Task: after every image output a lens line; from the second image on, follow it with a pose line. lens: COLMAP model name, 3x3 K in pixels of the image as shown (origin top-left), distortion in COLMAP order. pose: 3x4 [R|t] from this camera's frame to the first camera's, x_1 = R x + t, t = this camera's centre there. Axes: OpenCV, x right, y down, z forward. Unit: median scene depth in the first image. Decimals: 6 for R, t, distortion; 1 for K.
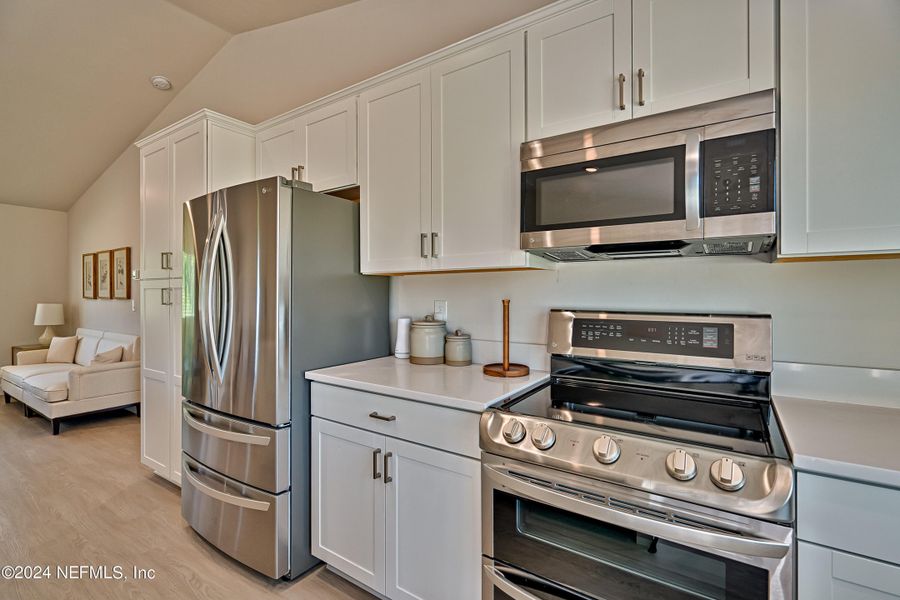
lens RADIAL K [[412.7, 0, 455.2], [0, 412.7, 297.3], [0, 0, 1]] dist [-0.011695, 0.002792]
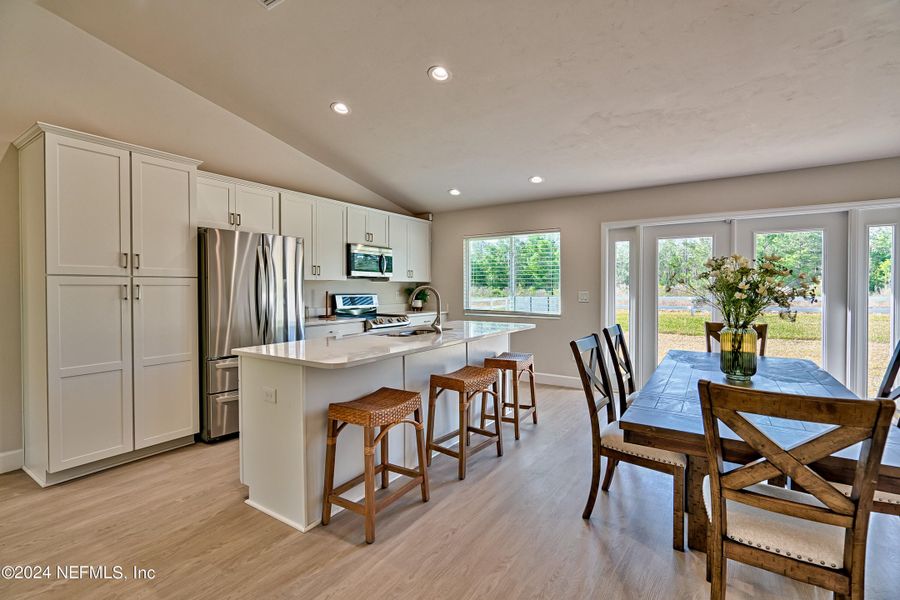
lens RADIAL K [[412.7, 0, 453.2], [0, 412.7, 295.5], [0, 0, 1]] dist [-0.011695, 0.002792]
pose [[-0.002881, -0.019226, 0.999811, -1.604423], [0.003569, 0.999809, 0.019236, -0.010555], [-0.999989, 0.003624, -0.002812, 0.090932]]
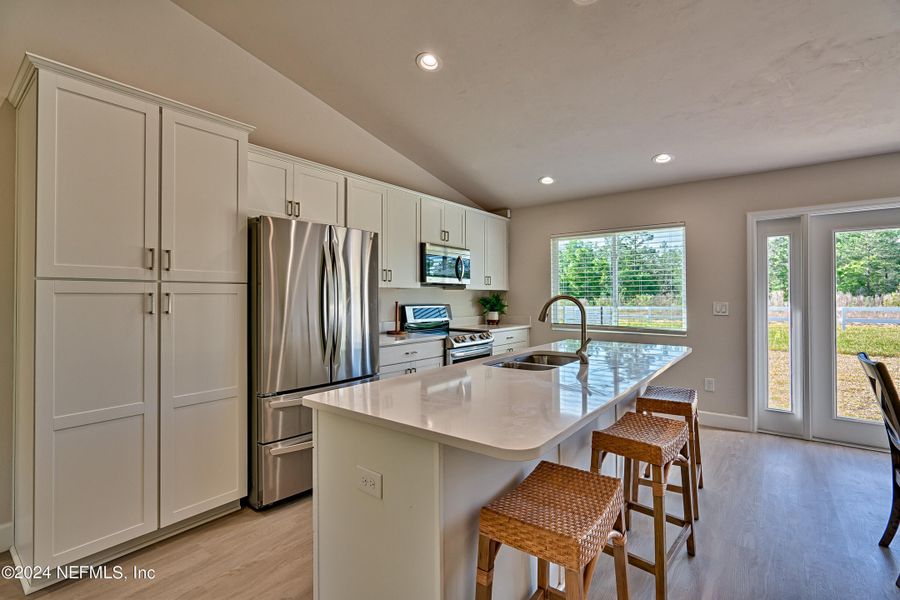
lens RADIAL K [[412.7, 0, 452.9], [0, 412.7, 296.2], [0, 0, 1]] dist [-0.011695, 0.002792]
pose [[0.076401, 0.001319, 0.997076, -1.263883], [0.004054, 0.999990, -0.001633, -0.011715], [-0.997069, 0.004167, 0.076395, 0.316005]]
